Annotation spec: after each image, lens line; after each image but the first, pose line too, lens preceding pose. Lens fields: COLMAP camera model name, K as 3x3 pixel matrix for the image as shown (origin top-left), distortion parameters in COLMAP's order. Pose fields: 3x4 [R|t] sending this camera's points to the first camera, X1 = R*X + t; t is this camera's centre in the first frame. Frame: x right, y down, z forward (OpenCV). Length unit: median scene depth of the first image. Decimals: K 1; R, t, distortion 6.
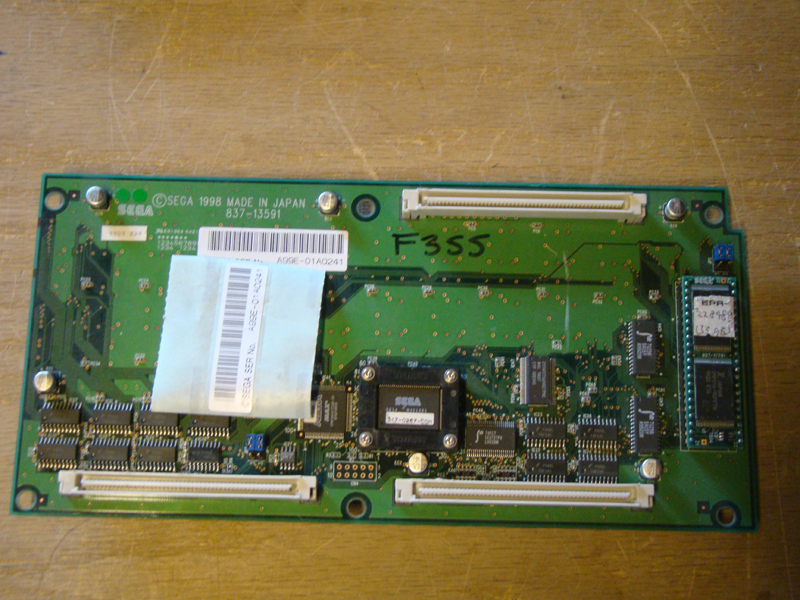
lens RADIAL K [[1242.5, 0, 400.0], [0, 1242.5, 300.0], [0, 0, 1]] dist [-0.014352, -0.038514]
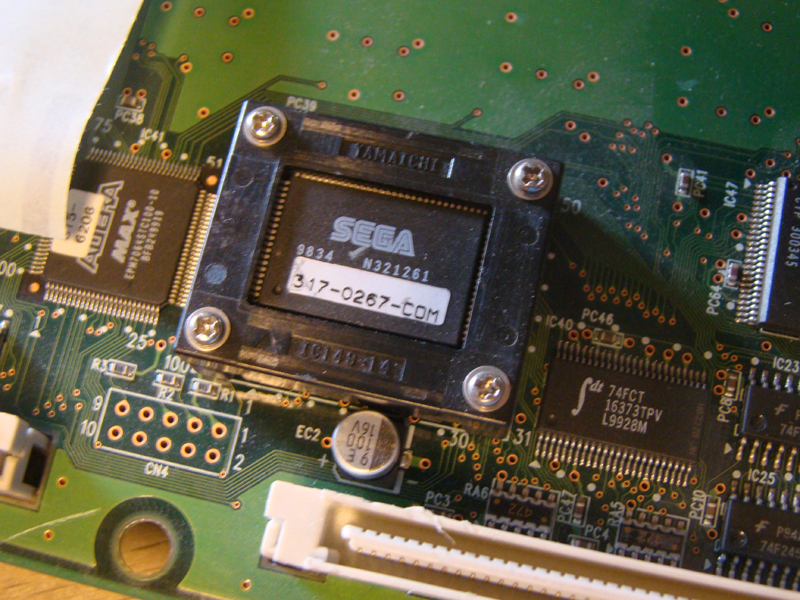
lens RADIAL K [[1245.7, 0, 400.0], [0, 1245.7, 300.0], [0, 0, 1]] dist [-0.195902, -0.040205]
pose [[0.979074, 0.182488, -0.090065, 0.042234], [-0.184778, 0.982621, -0.017707, 0.100329], [0.085269, 0.033979, 0.995778, 0.697781]]
